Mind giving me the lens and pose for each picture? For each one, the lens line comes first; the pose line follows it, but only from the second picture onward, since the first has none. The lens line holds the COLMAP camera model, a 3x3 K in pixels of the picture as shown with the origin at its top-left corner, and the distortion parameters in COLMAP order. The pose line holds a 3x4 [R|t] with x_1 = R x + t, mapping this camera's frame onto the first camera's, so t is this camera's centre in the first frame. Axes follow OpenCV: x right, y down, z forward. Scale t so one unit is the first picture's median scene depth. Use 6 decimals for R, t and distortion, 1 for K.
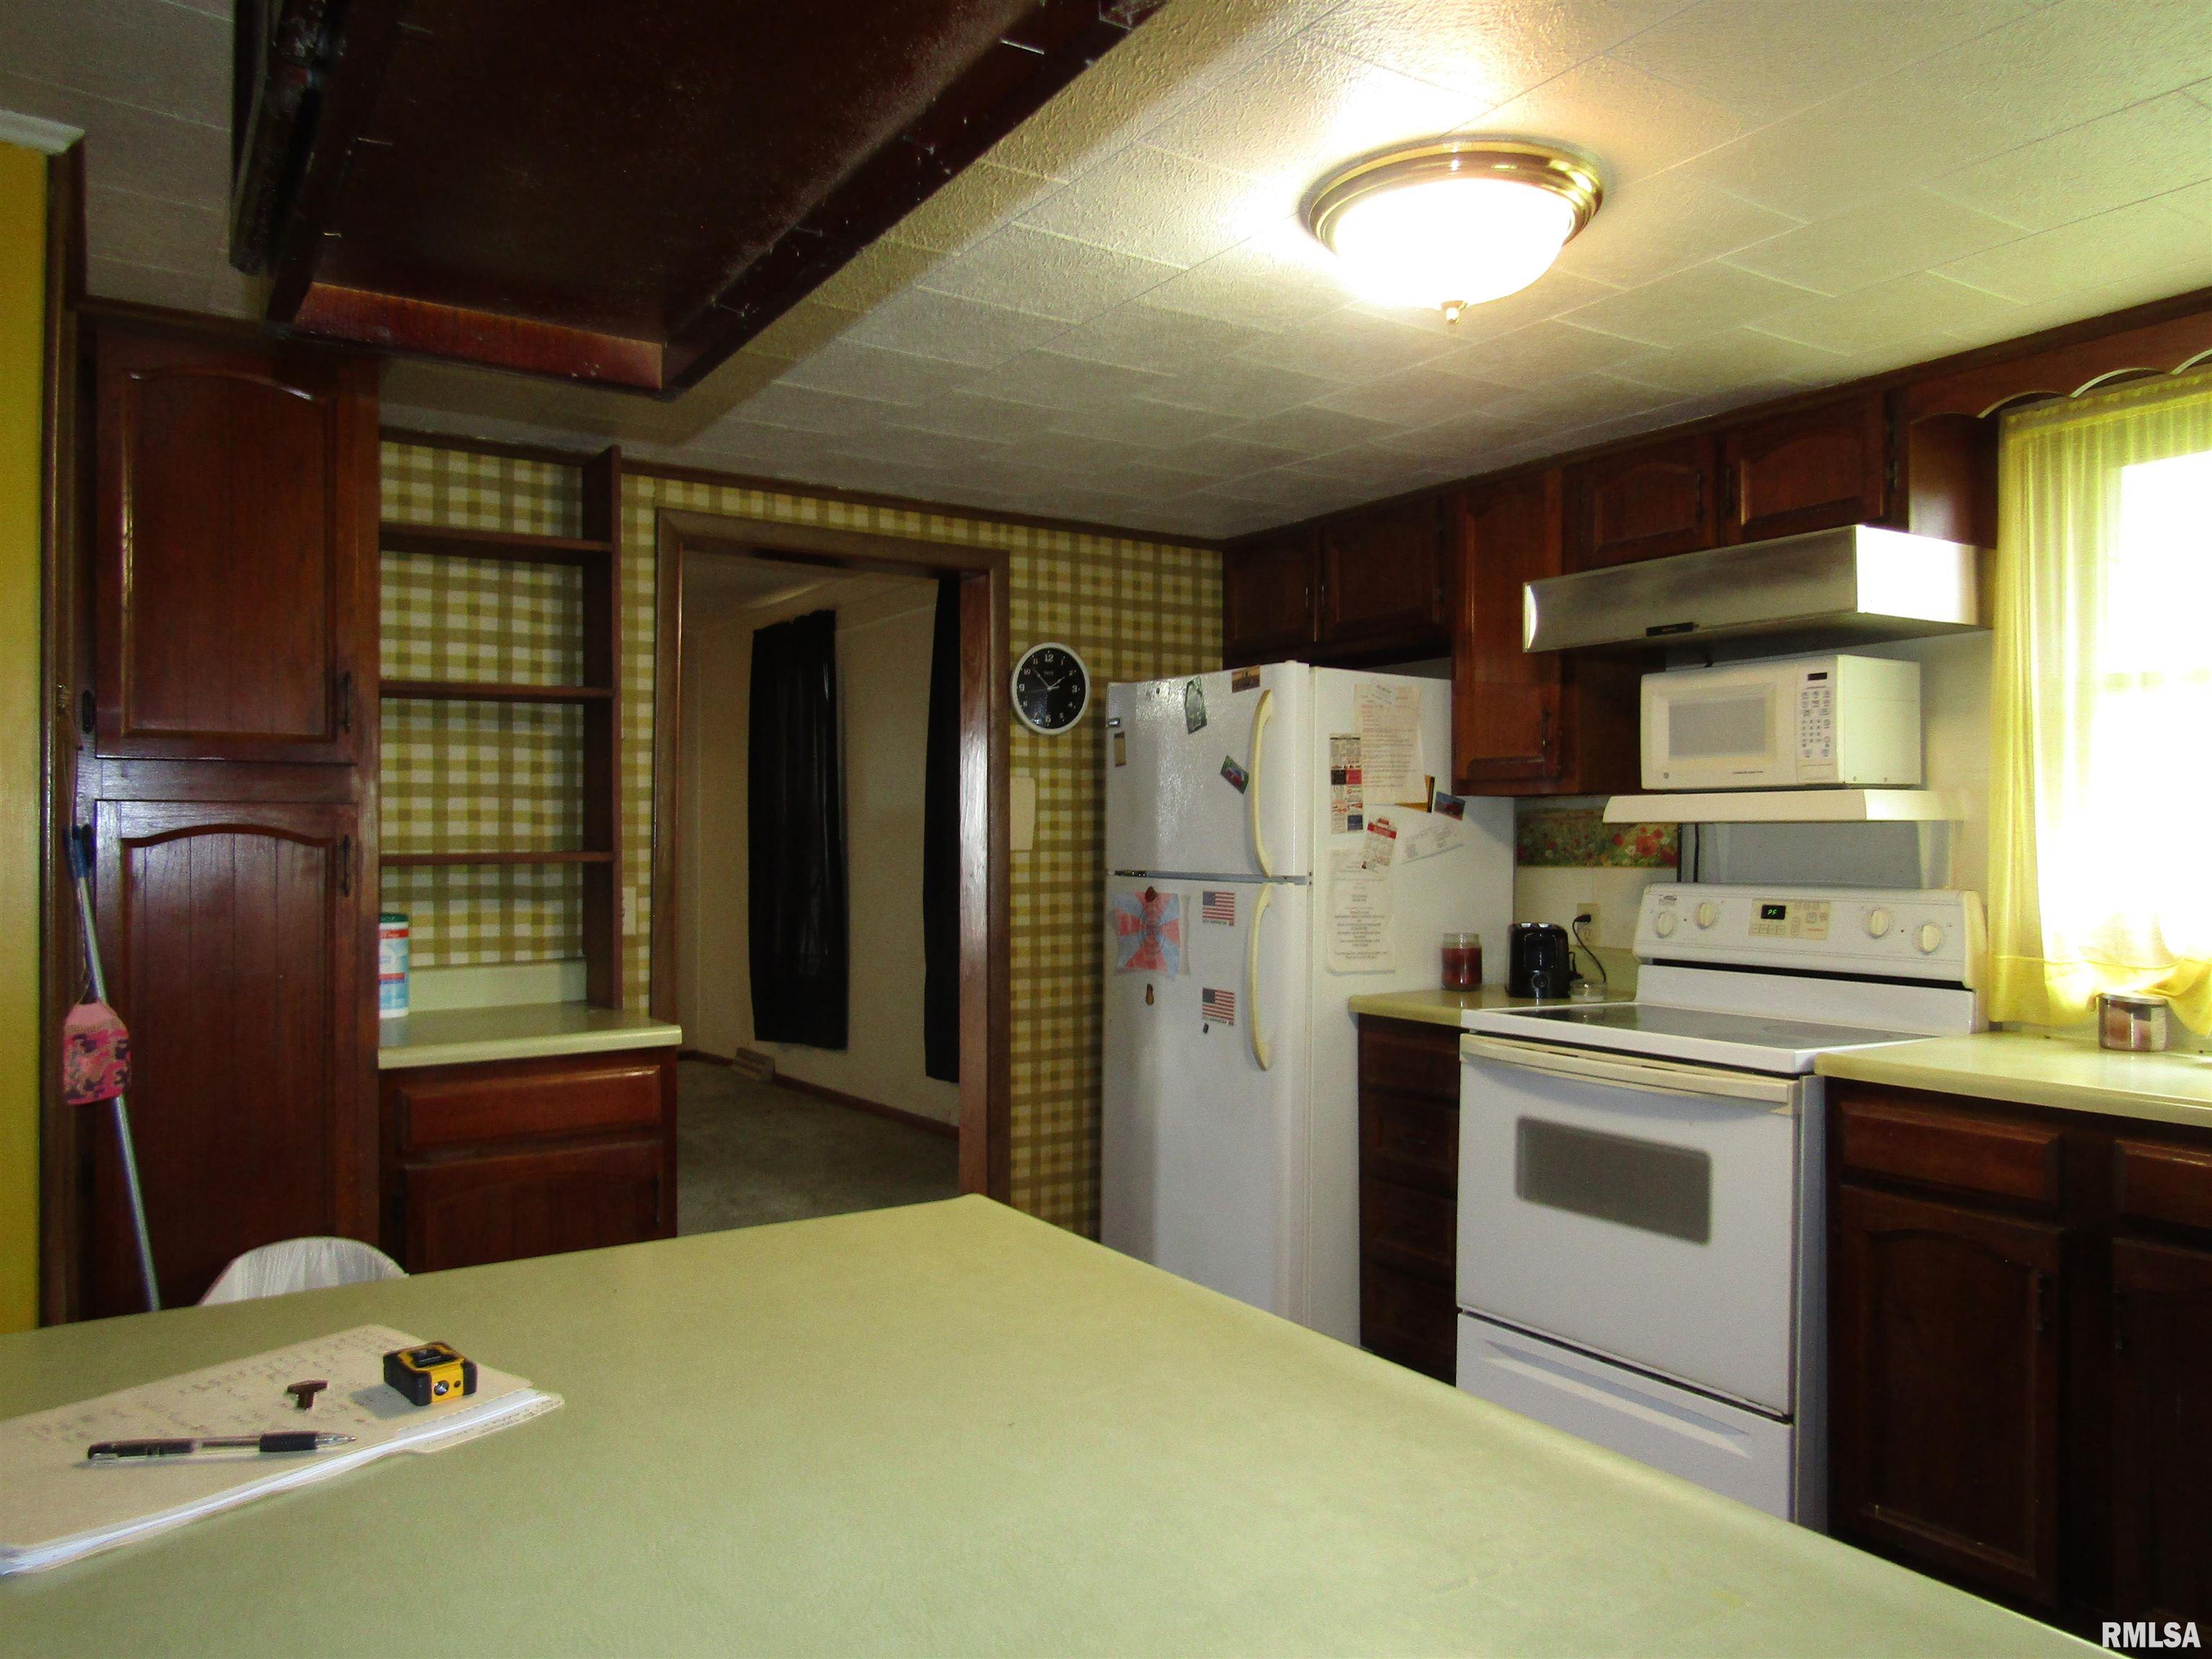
lens RADIAL K [[1589.9, 0, 1100.8], [0, 1589.9, 825.4], [0, 0, 1]] dist [-0.004184, -0.015973]
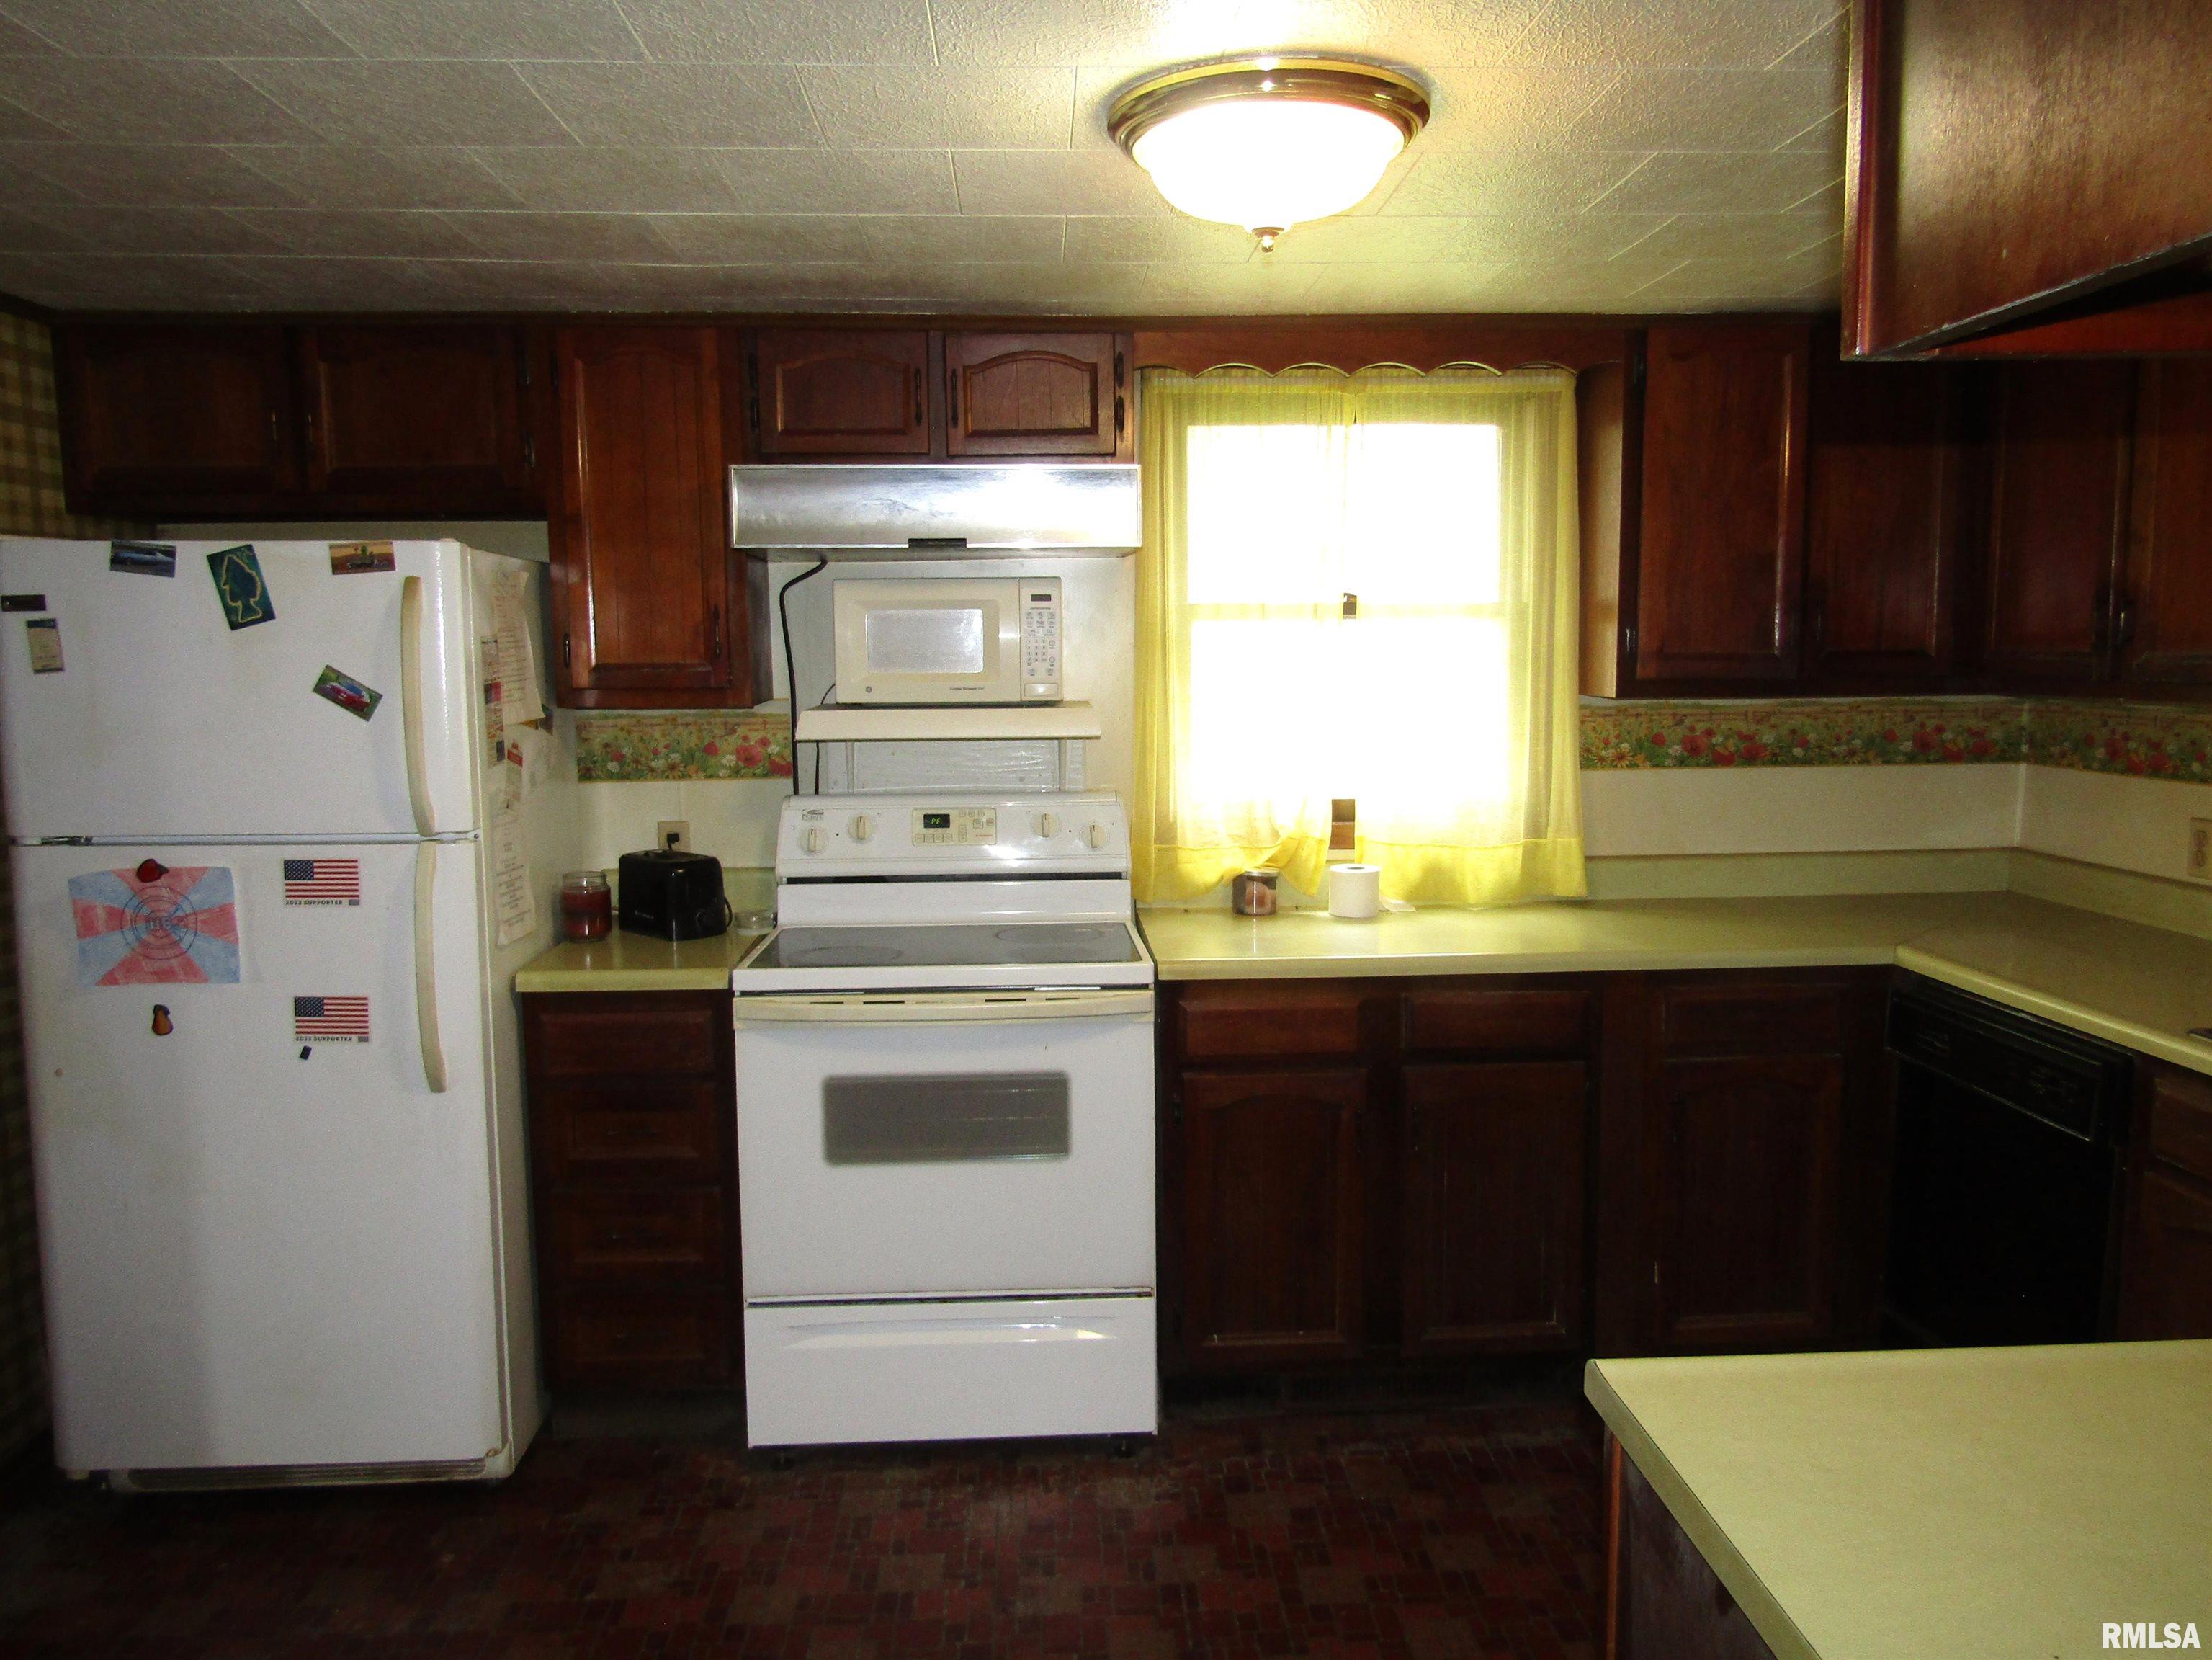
lens RADIAL K [[1640.8, 0, 1105.8], [0, 1640.8, 833.1], [0, 0, 1]] dist [-0.021278, 0.008720]
pose [[0.489874, -0.107717, 0.865113, -0.407607], [-0.000327, 0.992315, 0.123740, -0.063707], [-0.871793, -0.060900, 0.486074, 0.373385]]
